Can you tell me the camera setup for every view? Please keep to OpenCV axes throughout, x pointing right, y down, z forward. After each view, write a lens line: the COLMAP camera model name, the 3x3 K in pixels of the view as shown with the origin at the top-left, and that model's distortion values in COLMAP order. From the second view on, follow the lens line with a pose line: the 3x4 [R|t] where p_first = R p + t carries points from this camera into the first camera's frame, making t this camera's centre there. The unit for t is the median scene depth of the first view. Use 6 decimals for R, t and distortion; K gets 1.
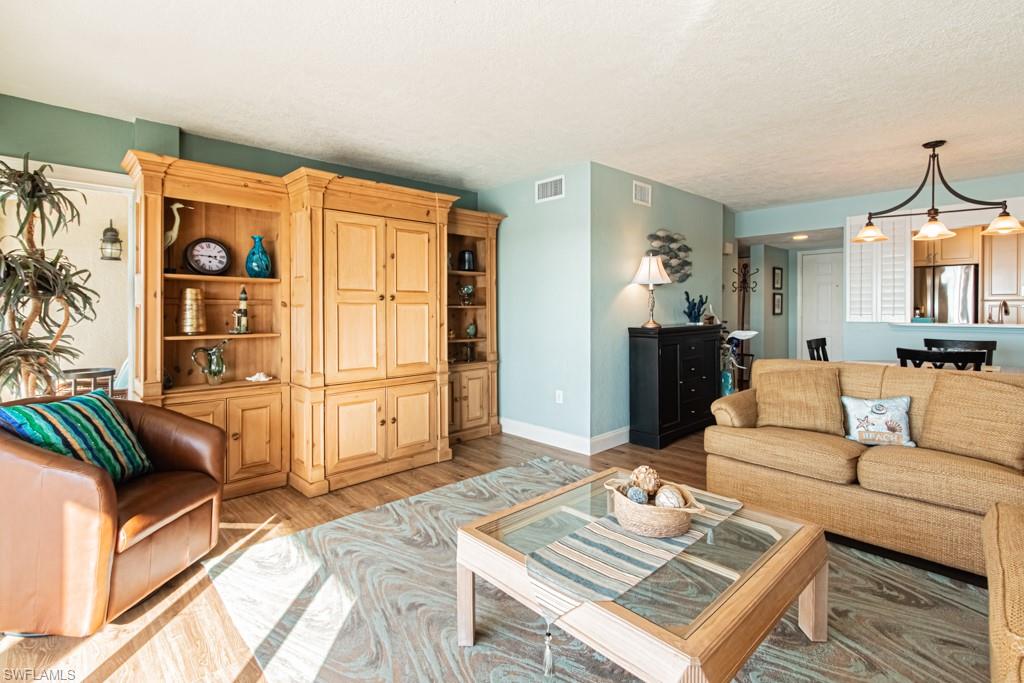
lens RADIAL K [[475.2, 0, 507.1], [0, 475.2, 337.1], [0, 0, 1]] dist [0.012932, -0.007488]
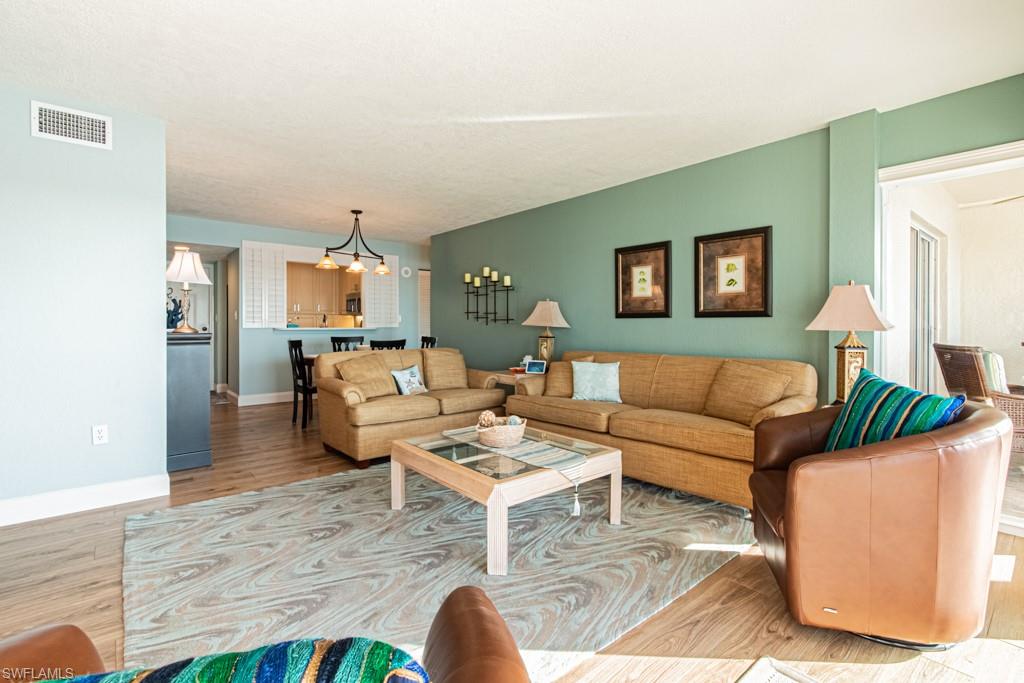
lens RADIAL K [[475.2, 0, 507.1], [0, 475.2, 337.1], [0, 0, 1]] dist [0.012932, -0.007488]
pose [[0.042407, -0.022465, 0.998848, -0.663041], [0.057176, 0.998163, 0.020022, 0.005577], [-0.997463, 0.056261, 0.043614, 0.453804]]
